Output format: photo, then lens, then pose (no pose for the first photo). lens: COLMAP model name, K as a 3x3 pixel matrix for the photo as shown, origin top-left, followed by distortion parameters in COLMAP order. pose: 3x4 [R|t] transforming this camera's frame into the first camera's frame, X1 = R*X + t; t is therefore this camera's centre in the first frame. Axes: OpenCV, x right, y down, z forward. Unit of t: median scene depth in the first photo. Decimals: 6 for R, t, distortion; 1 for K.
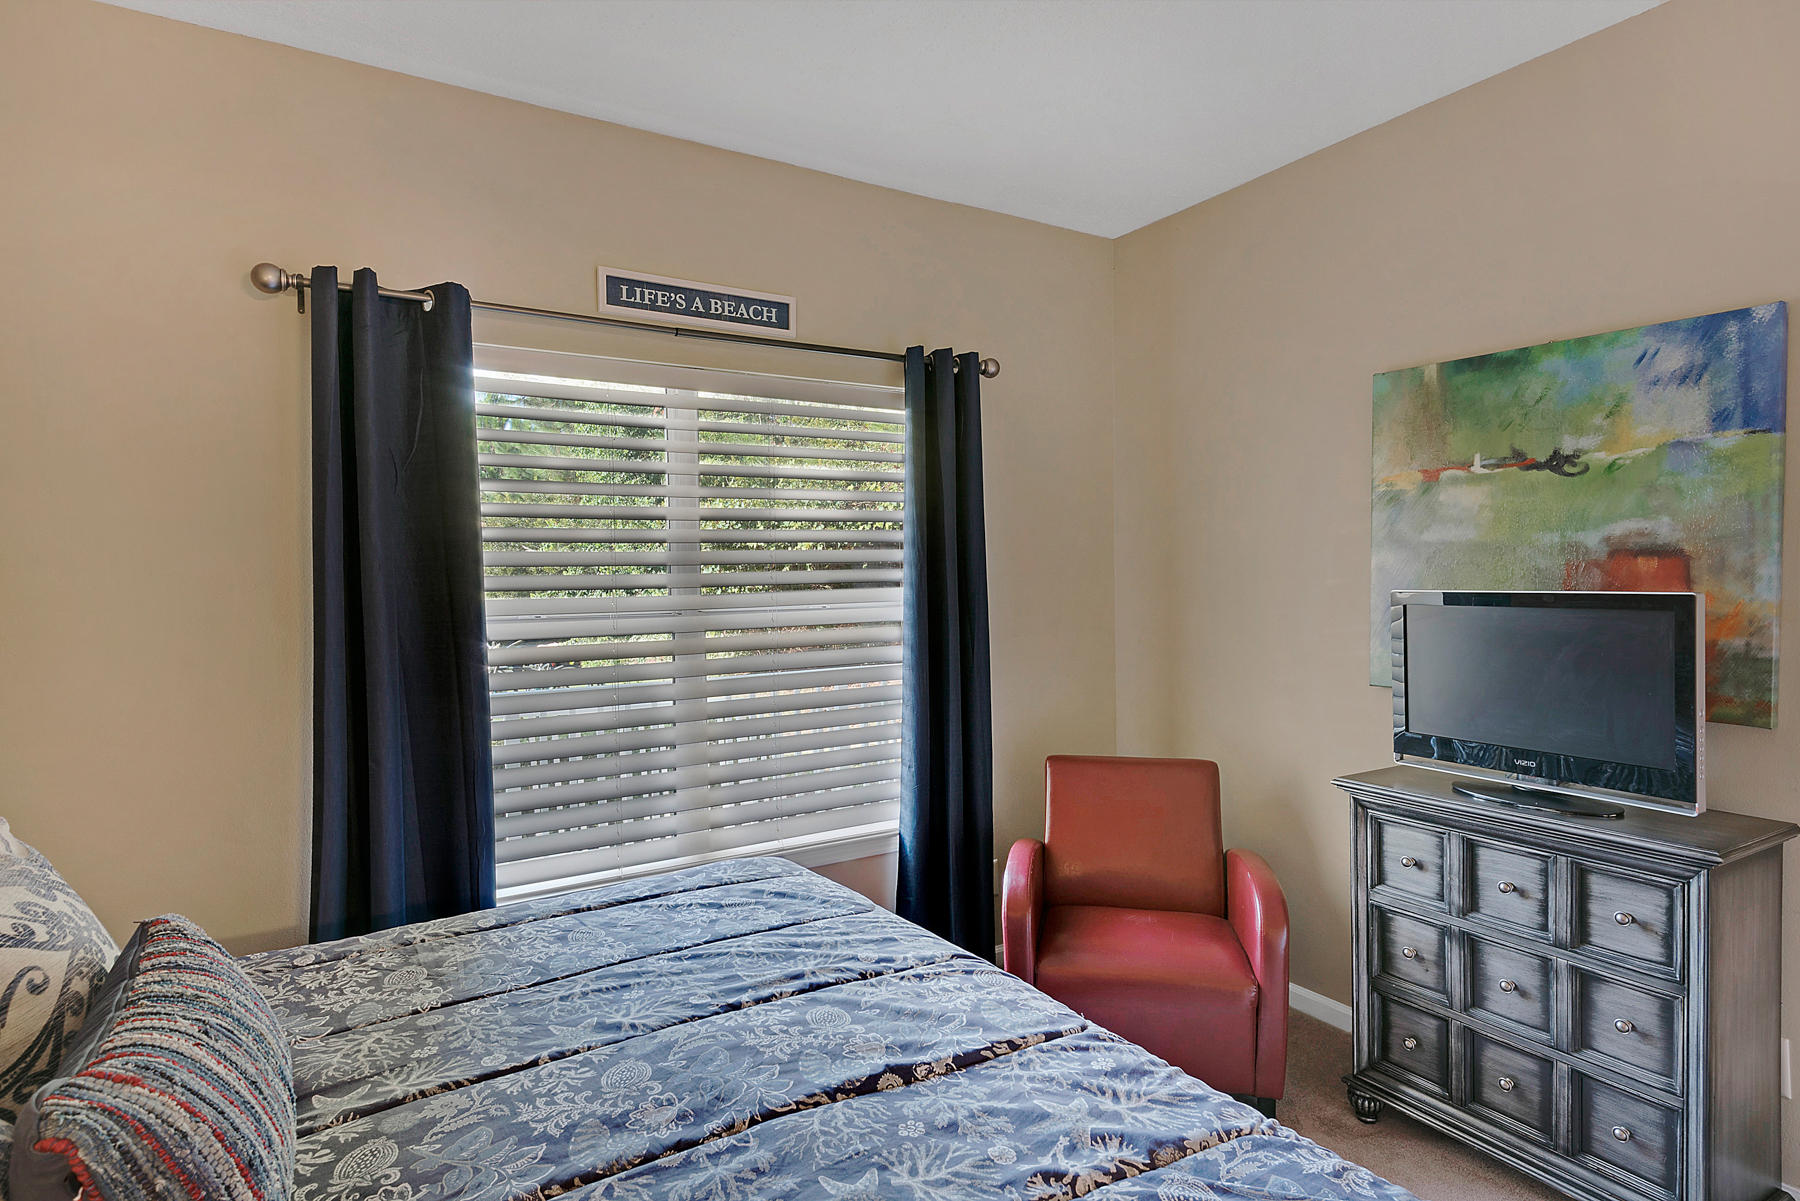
lens RADIAL K [[955.3, 0, 885.2], [0, 955.3, 593.8], [0, 0, 1]] dist [0.013356, -0.000706]
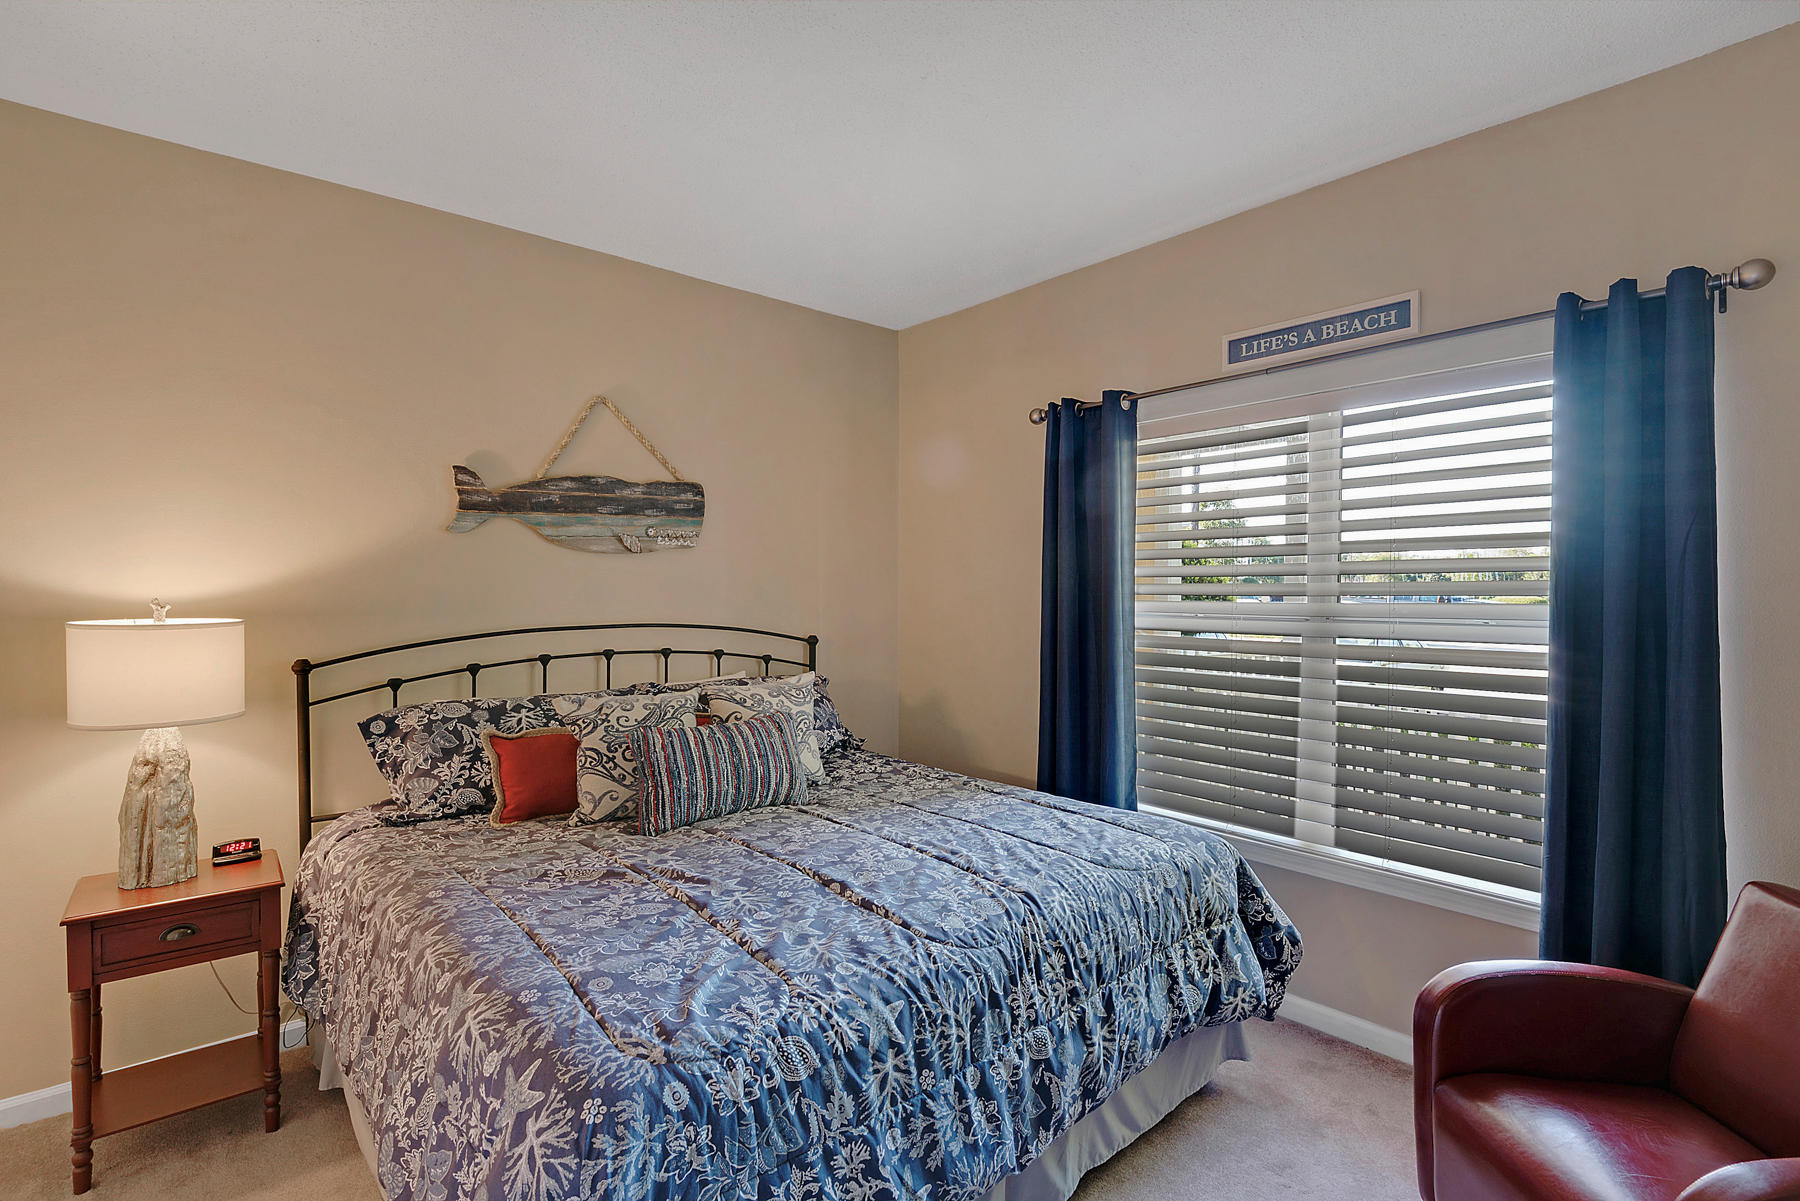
lens RADIAL K [[856.8, 0, 942.9], [0, 856.8, 616.4], [0, 0, 1]] dist [0.002876, -0.004407]
pose [[0.188057, 0.047323, -0.981017, 0.880436], [-0.023994, 0.998762, 0.043579, -0.022324], [0.981865, 0.015343, 0.188959, 0.525344]]
